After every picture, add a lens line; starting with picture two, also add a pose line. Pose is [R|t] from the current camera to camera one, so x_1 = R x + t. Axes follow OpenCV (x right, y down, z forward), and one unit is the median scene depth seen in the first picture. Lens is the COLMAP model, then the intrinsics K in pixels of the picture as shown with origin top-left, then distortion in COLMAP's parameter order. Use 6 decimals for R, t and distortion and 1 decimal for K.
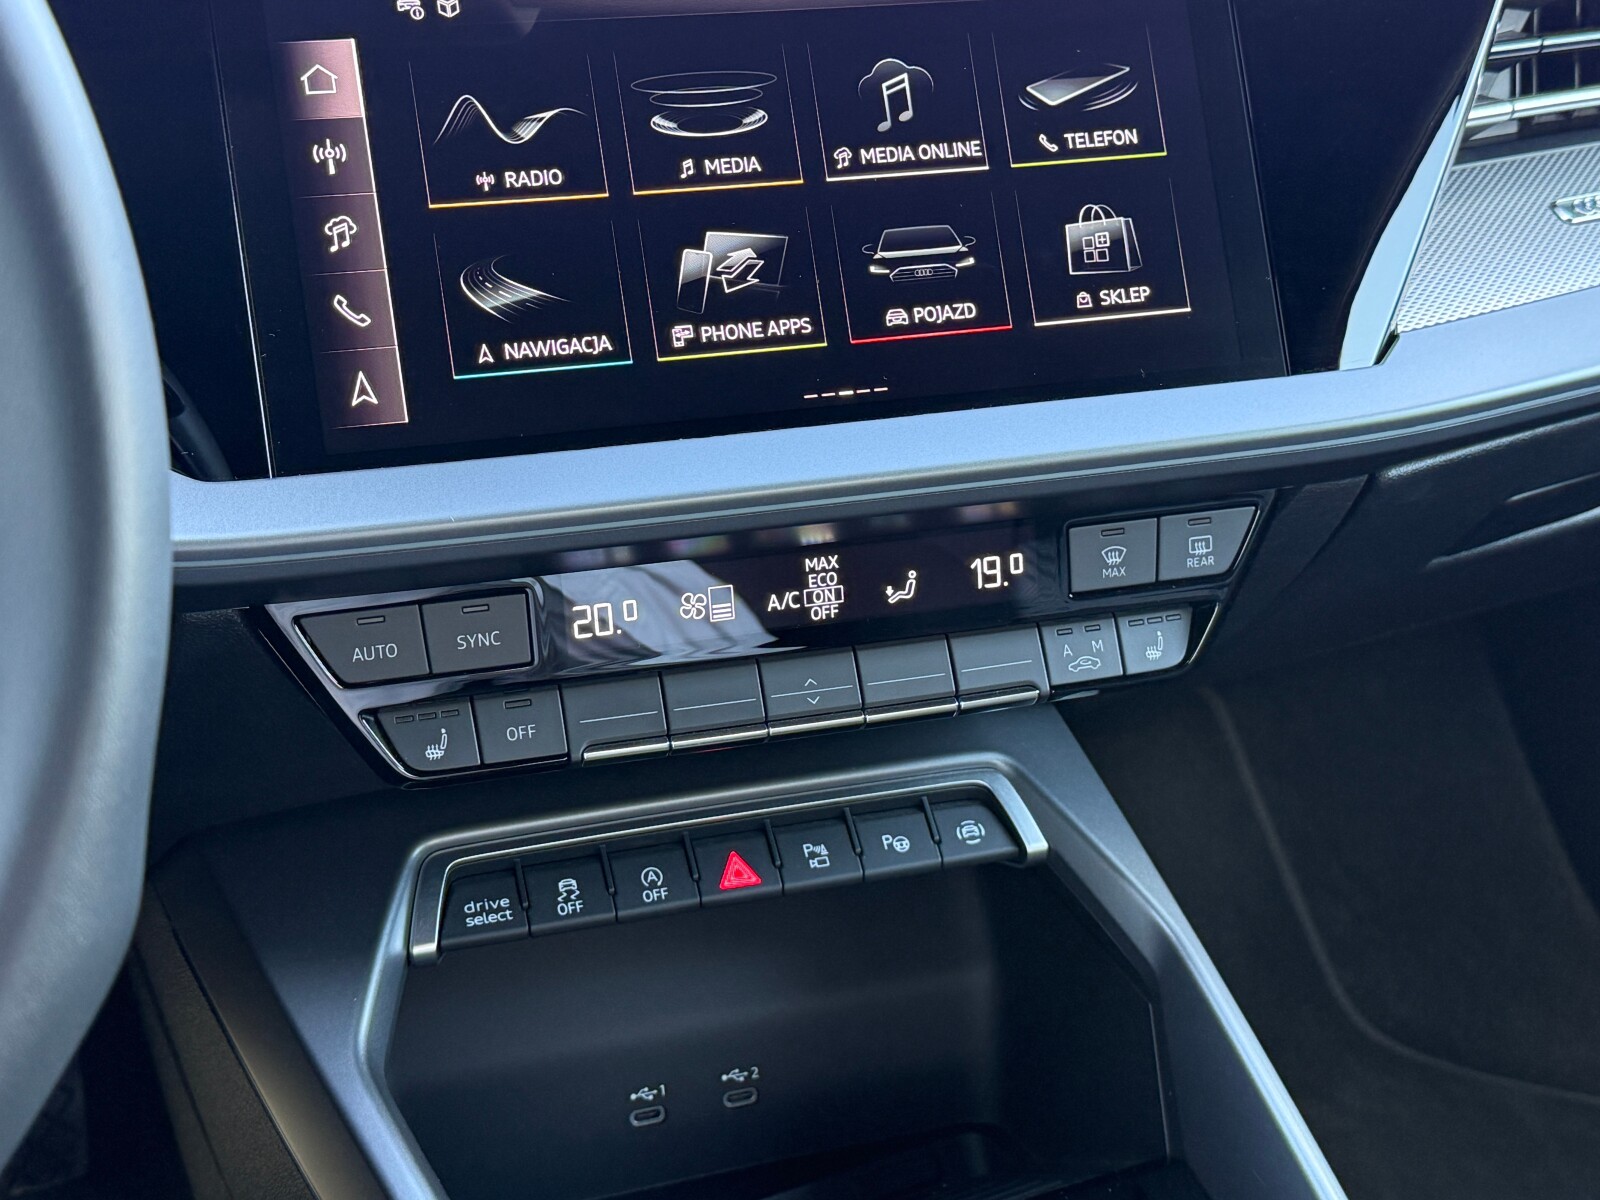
lens RADIAL K [[2141.4, 0, 787.6], [0, 2141.4, 600.3], [0, 0, 1]] dist [0.147642, 0.006481]
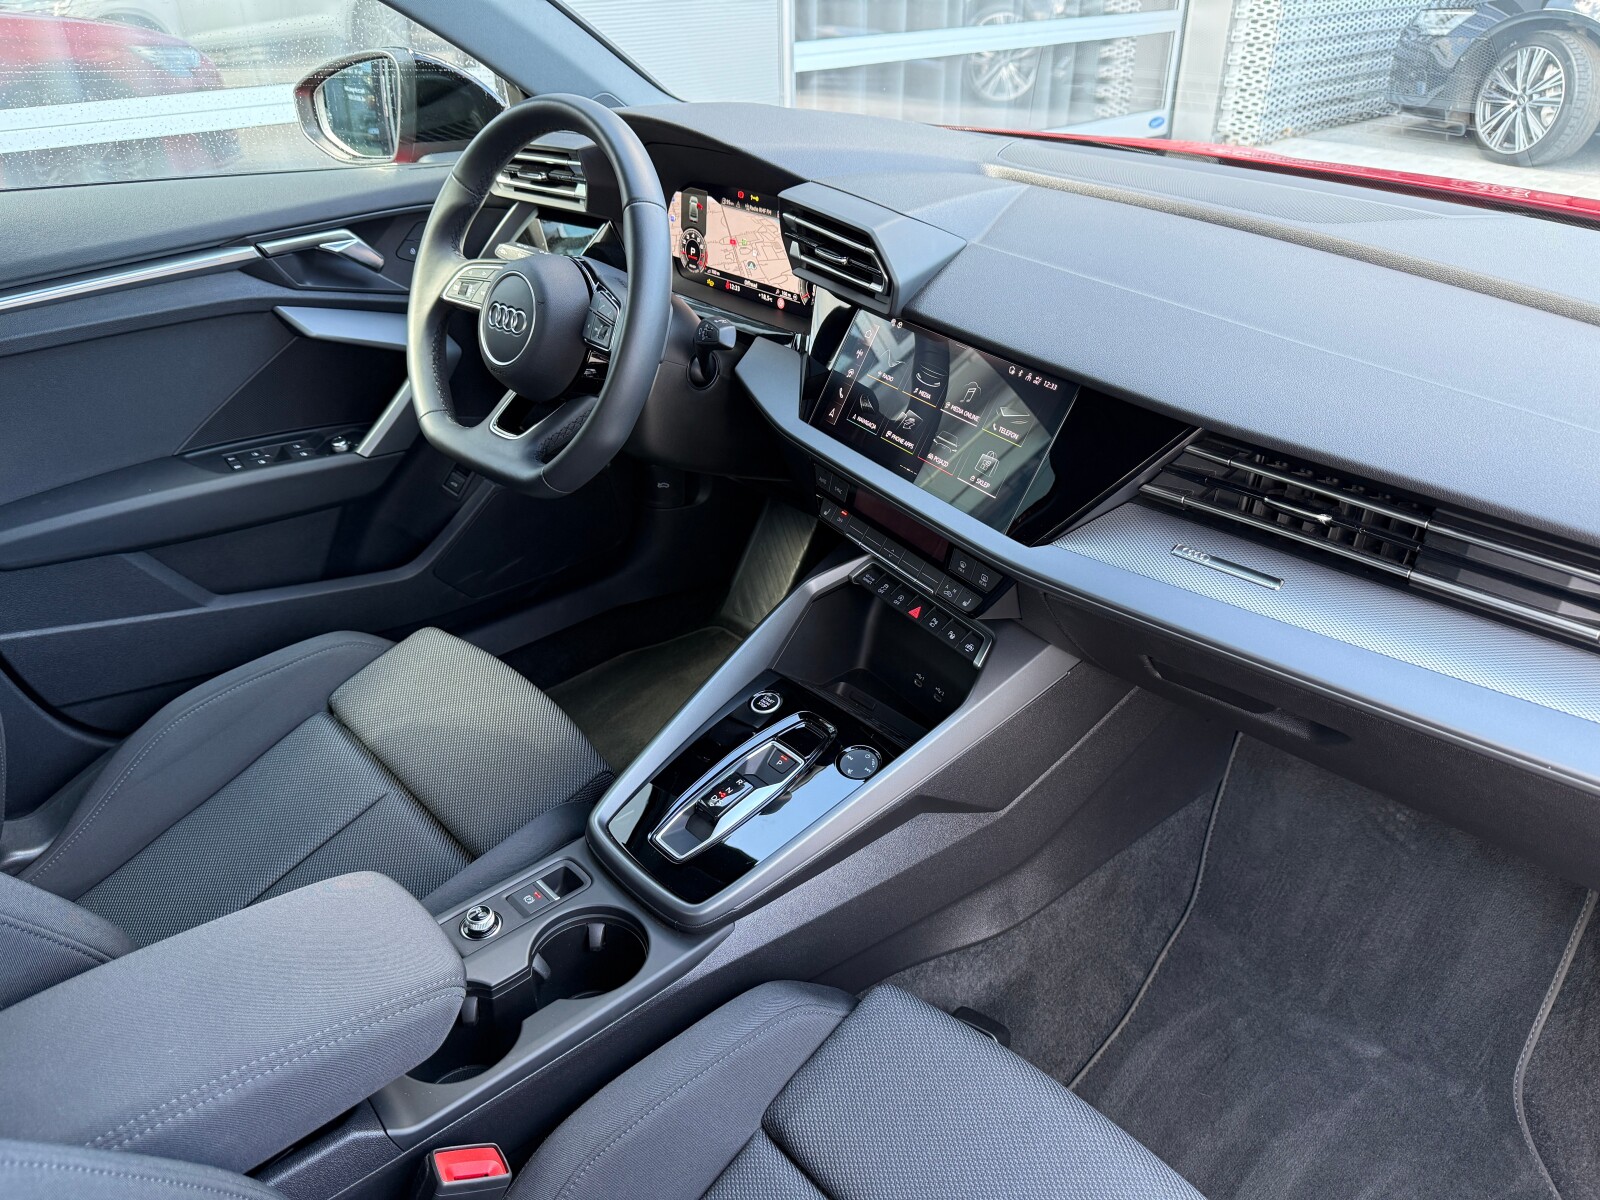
lens RADIAL K [[1127.1, 0, 805.1], [0, 1127.1, 606.6], [0, 0, 1]] dist [0.108378, -0.138384]
pose [[0.284549, 0.489221, -0.824436, 1.459176], [-0.399785, 0.842194, 0.361776, -0.466815], [0.871323, 0.226654, 0.435229, 0.157955]]
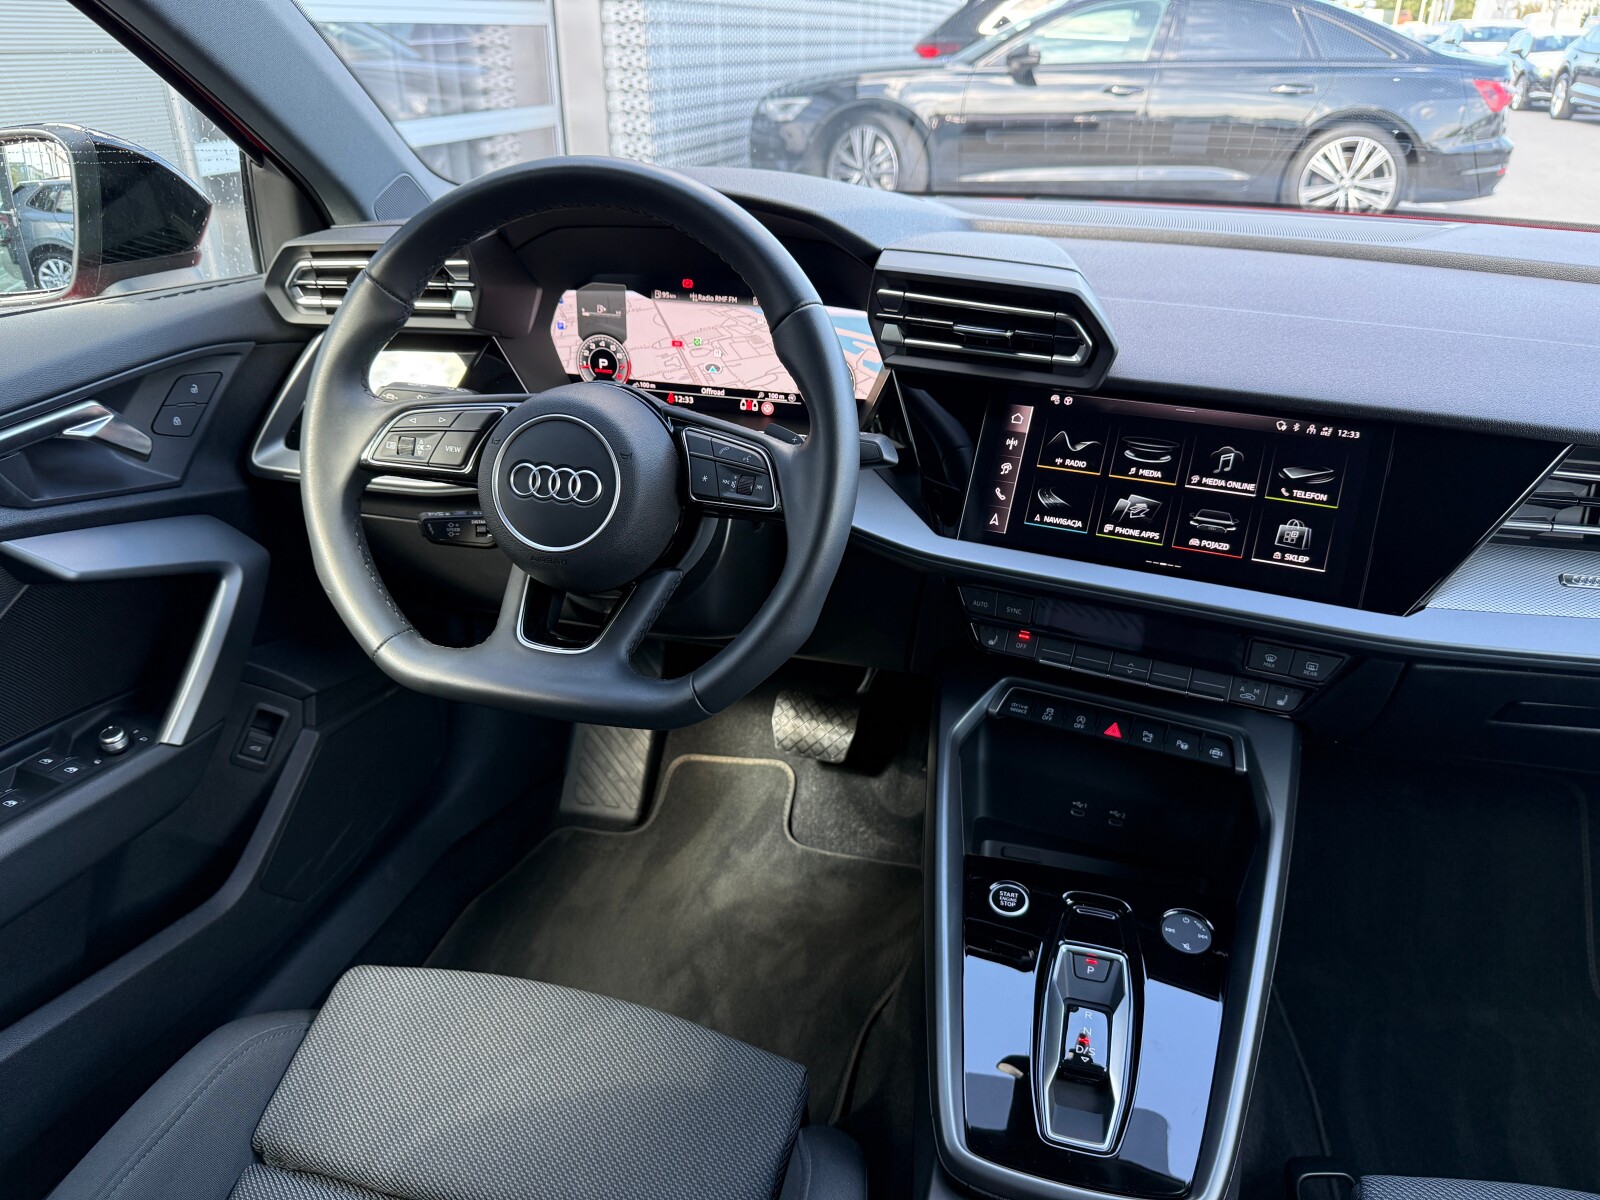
lens RADIAL K [[1136.6, 0, 800.0], [0, 1136.6, 600.0], [0, 0, 1]] dist [0.171485, -0.341977]
pose [[0.745159, 0.293555, -0.598801, 0.550537], [-0.281867, 0.952398, 0.116142, -0.090533], [0.604391, 0.082238, 0.792432, -0.404254]]
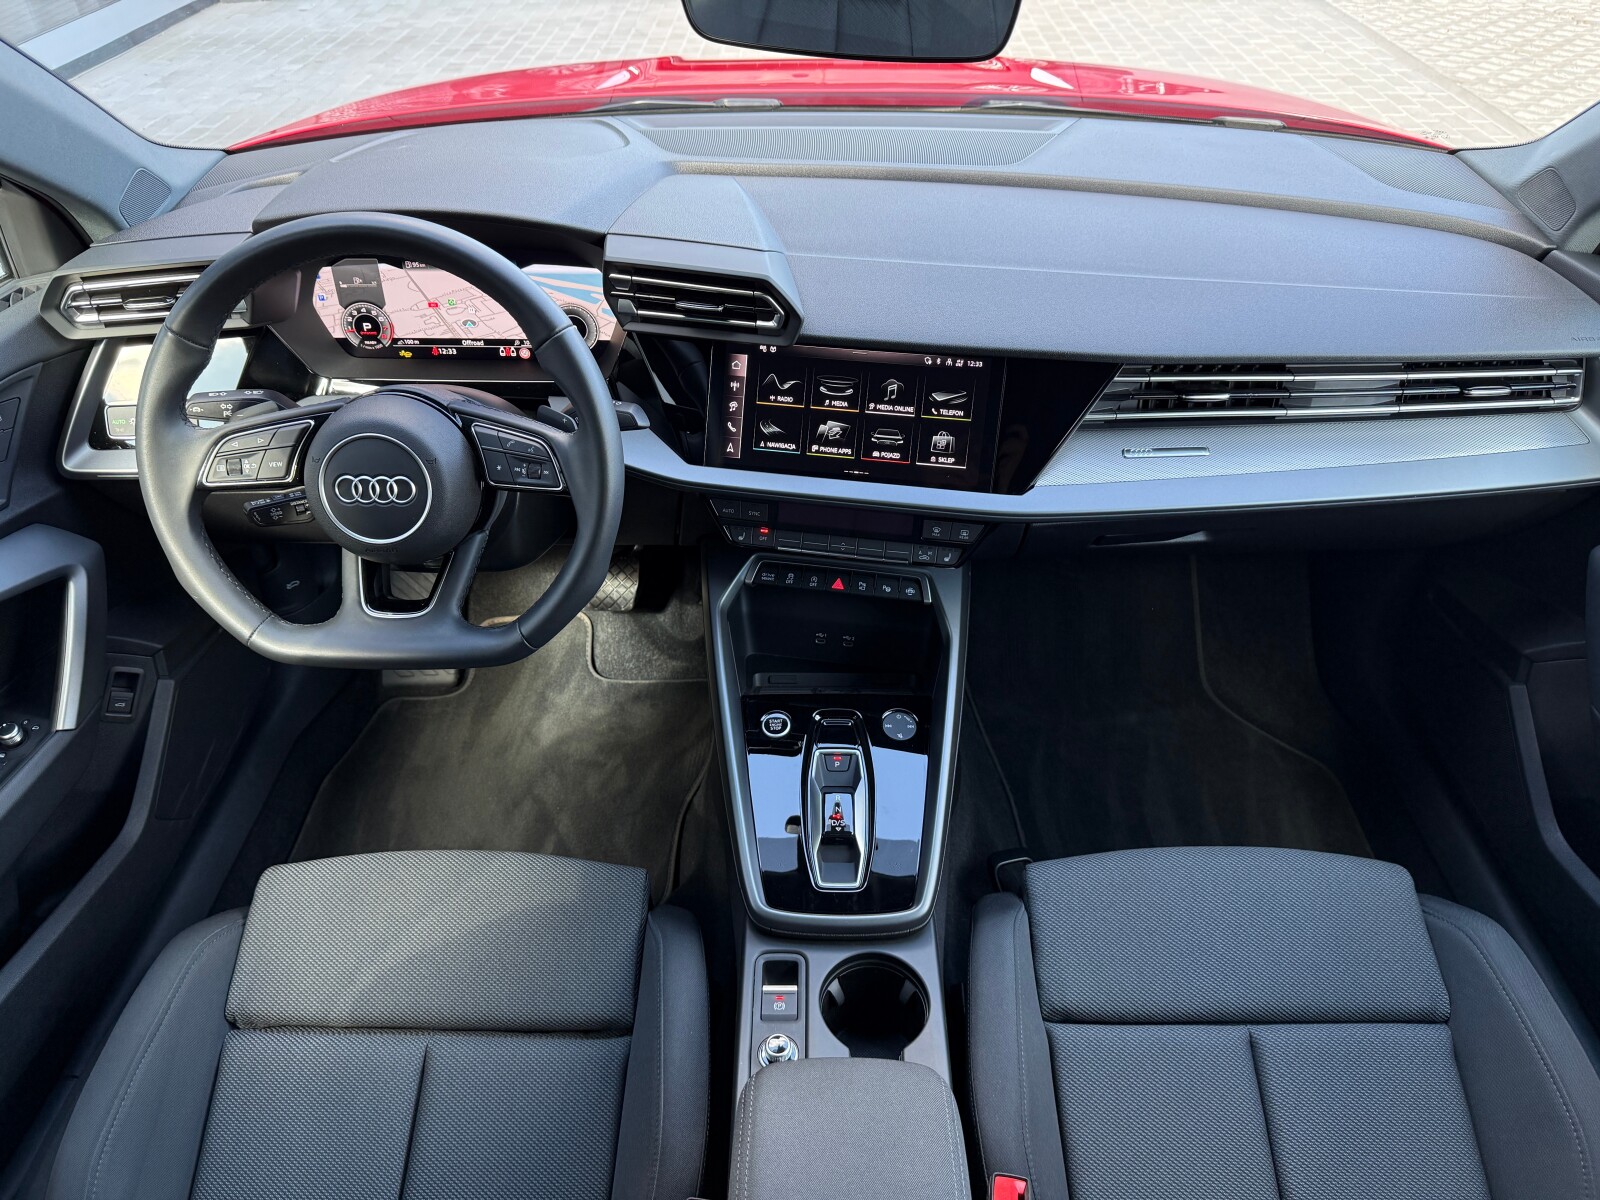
lens RADIAL K [[1146.1, 0, 803.2], [0, 1146.1, 592.9], [0, 0, 1]] dist [0.126340, -0.211113]
pose [[0.887314, 0.278455, -0.367609, 0.695191], [-0.184978, 0.945097, 0.269398, -0.397650], [0.422442, -0.171041, 0.890106, -0.770879]]
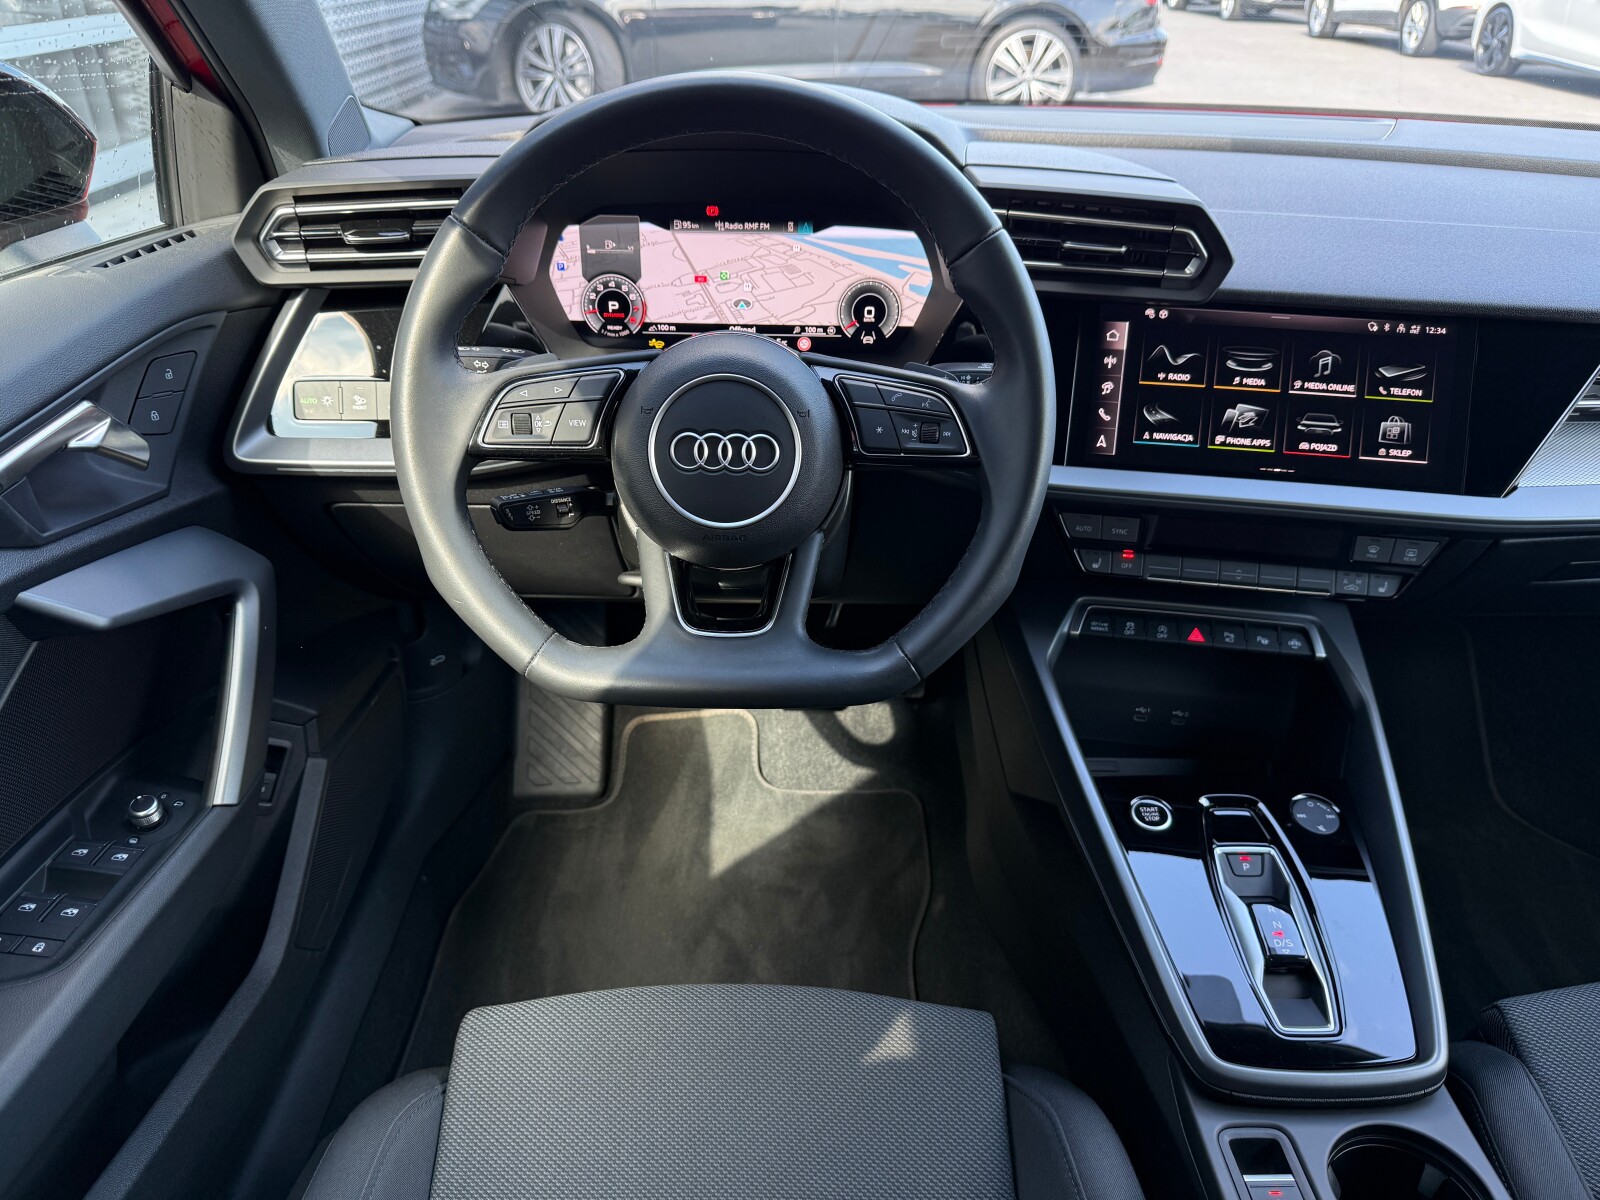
lens RADIAL K [[1138.7, 0, 796.2], [0, 1138.7, 603.3], [0, 0, 1]] dist [0.143474, -0.311201]
pose [[0.898582, 0.230417, -0.373442, 0.064759], [-0.194955, 0.972069, 0.130671, -0.004186], [0.393120, -0.044614, 0.918404, -0.593943]]
